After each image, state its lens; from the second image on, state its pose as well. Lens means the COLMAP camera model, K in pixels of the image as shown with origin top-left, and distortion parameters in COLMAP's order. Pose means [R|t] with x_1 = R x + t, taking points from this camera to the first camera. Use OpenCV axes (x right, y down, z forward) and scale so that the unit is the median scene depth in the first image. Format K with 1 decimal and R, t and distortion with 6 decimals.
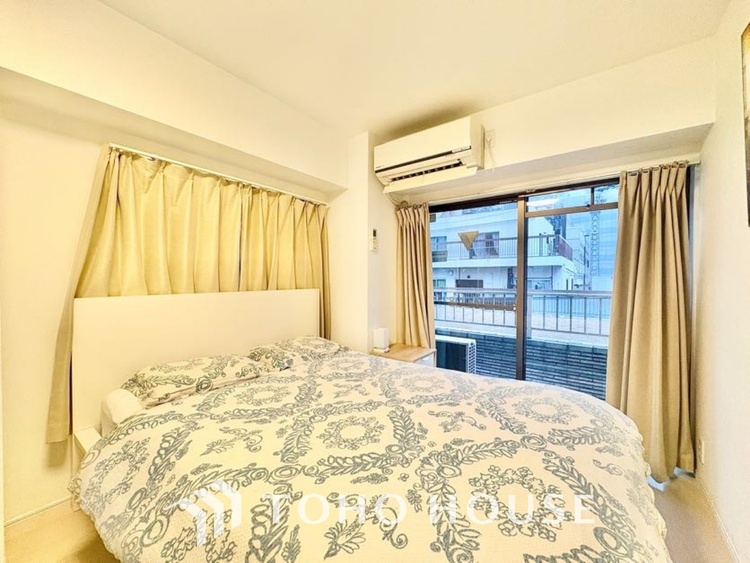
lens RADIAL K [[298.2, 0, 375.0], [0, 298.2, 281.5], [0, 0, 1]] dist [-0.001271, -0.000013]
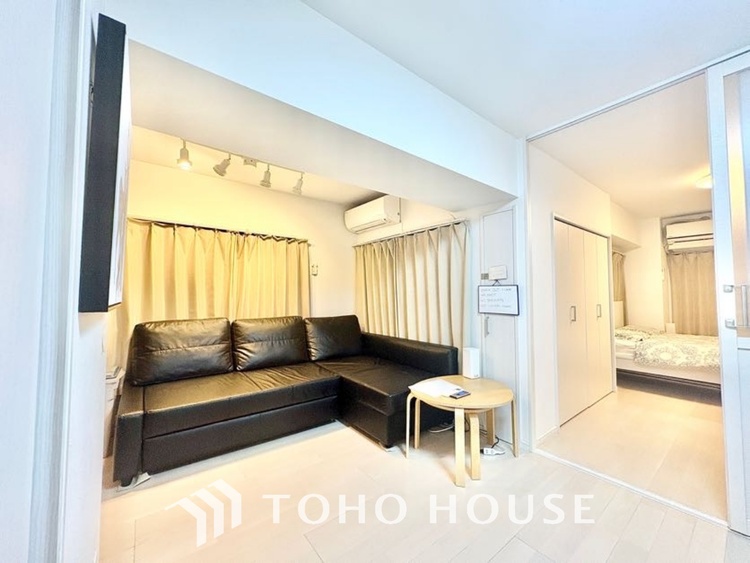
lens RADIAL K [[298.2, 0, 375.0], [0, 298.2, 281.5], [0, 0, 1]] dist [-0.001271, -0.000013]
pose [[0.966488, -0.011247, -0.256466, -1.745174], [-0.004853, 0.998061, -0.062059, 0.039725], [0.256667, 0.061224, 0.964559, -1.726744]]
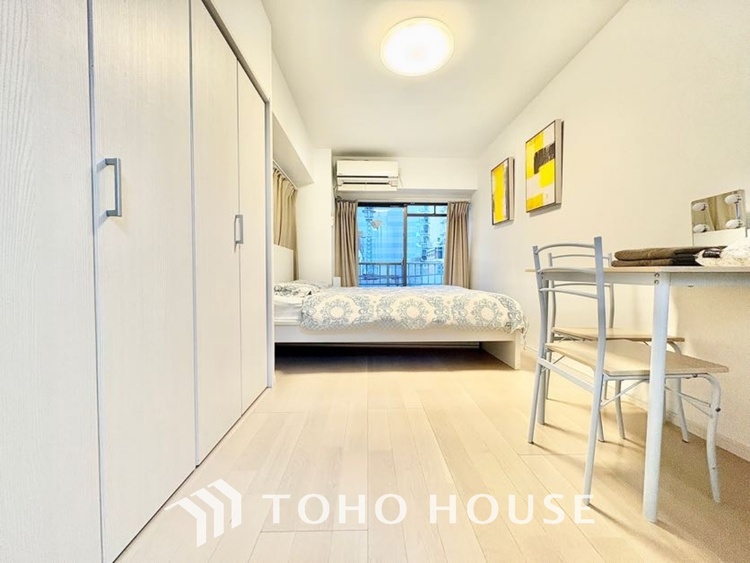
lens RADIAL K [[298.2, 0, 375.0], [0, 298.2, 281.5], [0, 0, 1]] dist [-0.001271, -0.000013]
pose [[0.783469, -0.018990, 0.621141, -1.117418], [0.012887, 0.999815, 0.014312, 0.234123], [-0.621298, -0.003208, 0.783568, -0.511422]]
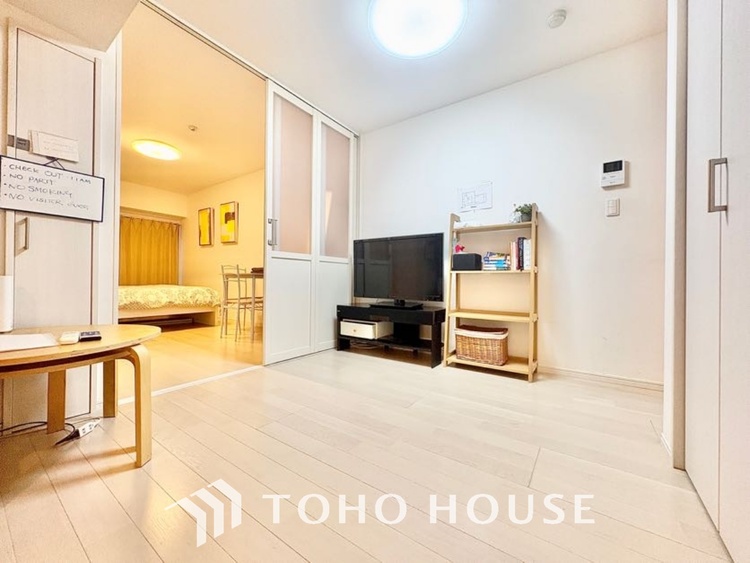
lens RADIAL K [[298.2, 0, 375.0], [0, 298.2, 281.5], [0, 0, 1]] dist [-0.001271, -0.000013]
pose [[-0.030946, -0.004128, 0.999513, -2.360210], [0.009613, 0.999944, 0.004428, 0.272183], [-0.999475, 0.009745, -0.030905, -1.132965]]
